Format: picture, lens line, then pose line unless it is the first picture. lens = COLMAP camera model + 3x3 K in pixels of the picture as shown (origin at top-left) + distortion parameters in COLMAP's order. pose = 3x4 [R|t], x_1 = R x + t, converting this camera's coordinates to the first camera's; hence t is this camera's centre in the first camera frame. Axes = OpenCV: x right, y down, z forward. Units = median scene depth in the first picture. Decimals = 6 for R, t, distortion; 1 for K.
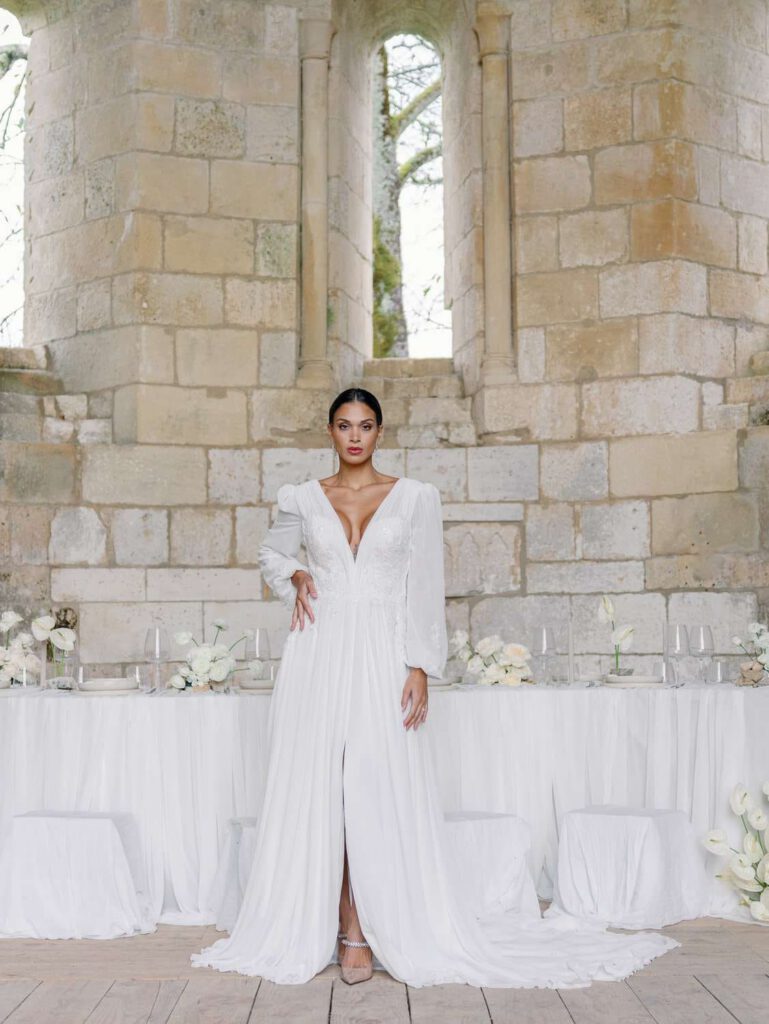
lens RADIAL K [[1324.5, 0, 373.9], [0, 1324.5, 556.9], [0, 0, 1]] dist [0.021327, 0.000000]
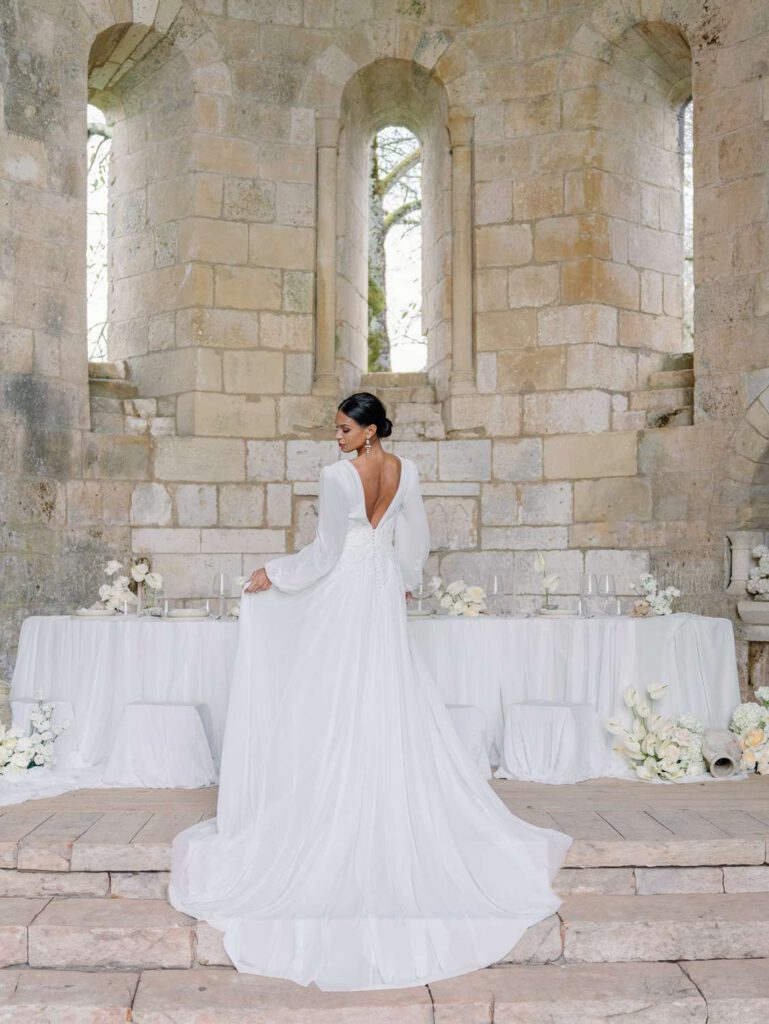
lens RADIAL K [[1131.2, 0, 361.1], [0, 1131.2, 544.9], [0, 0, 1]] dist [0.013918, 0.000000]
pose [[0.999801, 0.008403, 0.018107, -0.028694], [-0.008943, 0.999512, 0.029938, -0.010615], [-0.017847, -0.030094, 0.999388, -0.154737]]
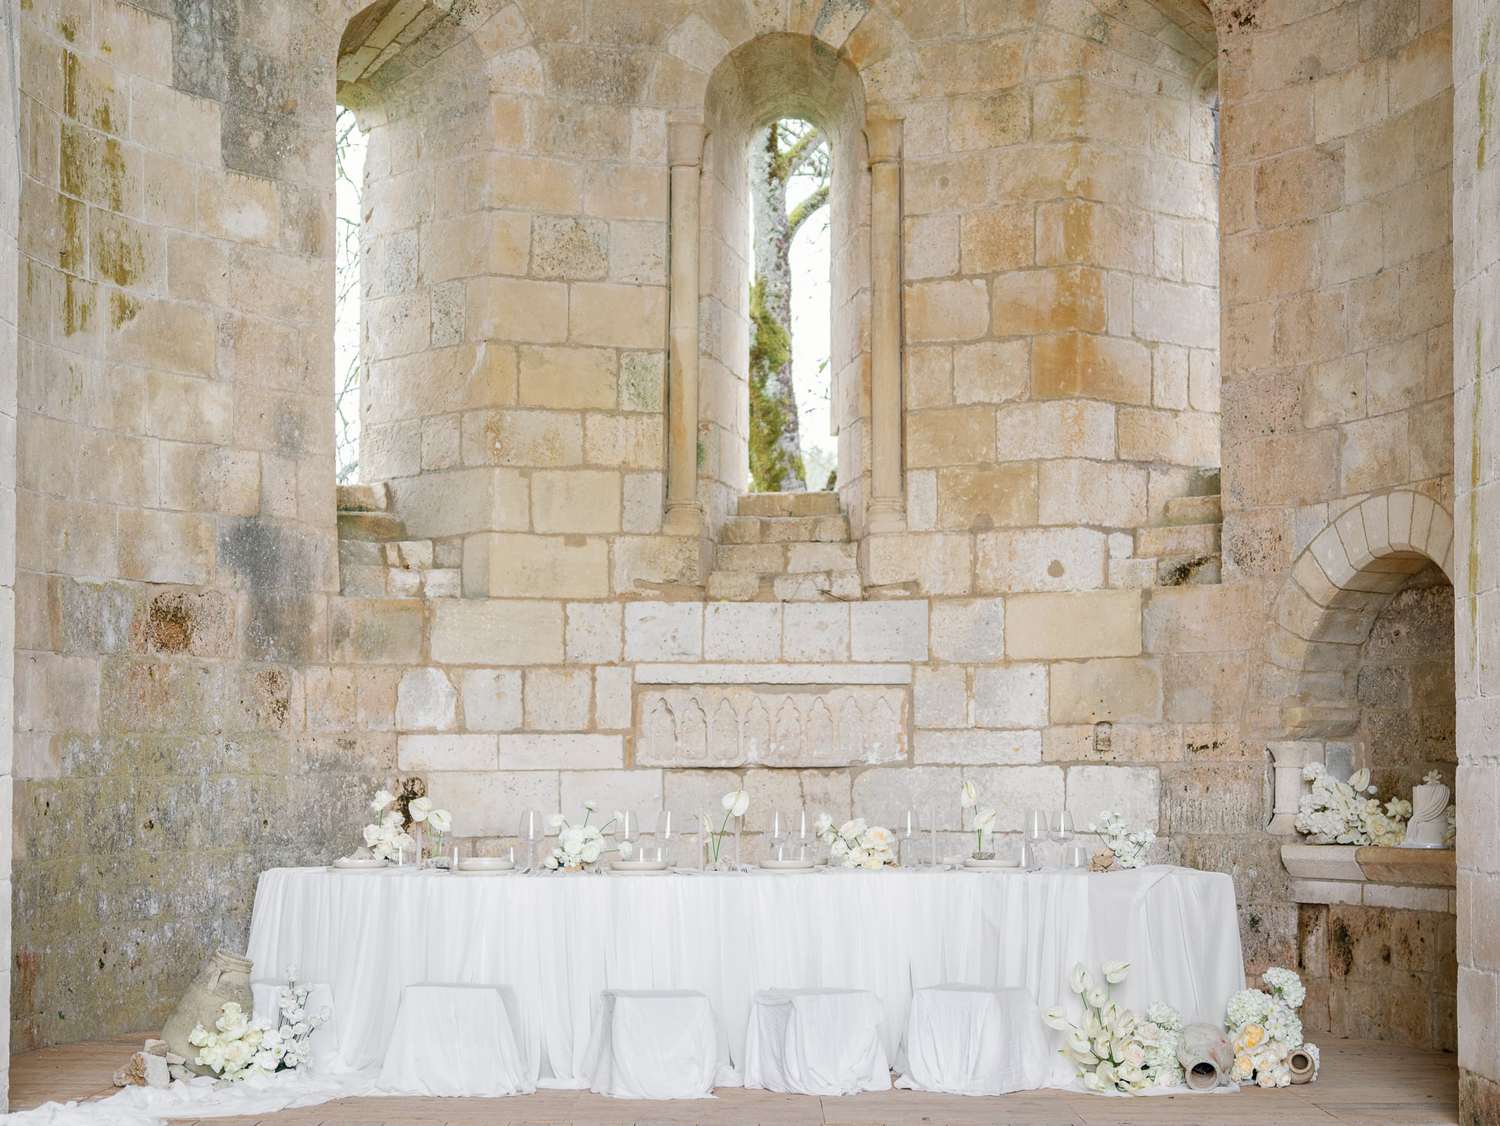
lens RADIAL K [[2708.1, 0, 739.1], [0, 2708.1, 565.8], [0, 0, 1]] dist [0.064384, 0.000000]
pose [[0.999762, 0.006493, -0.020804, 0.032759], [-0.006554, 0.999974, -0.002855, -0.101880], [0.020785, 0.002991, 0.999779, -0.859548]]
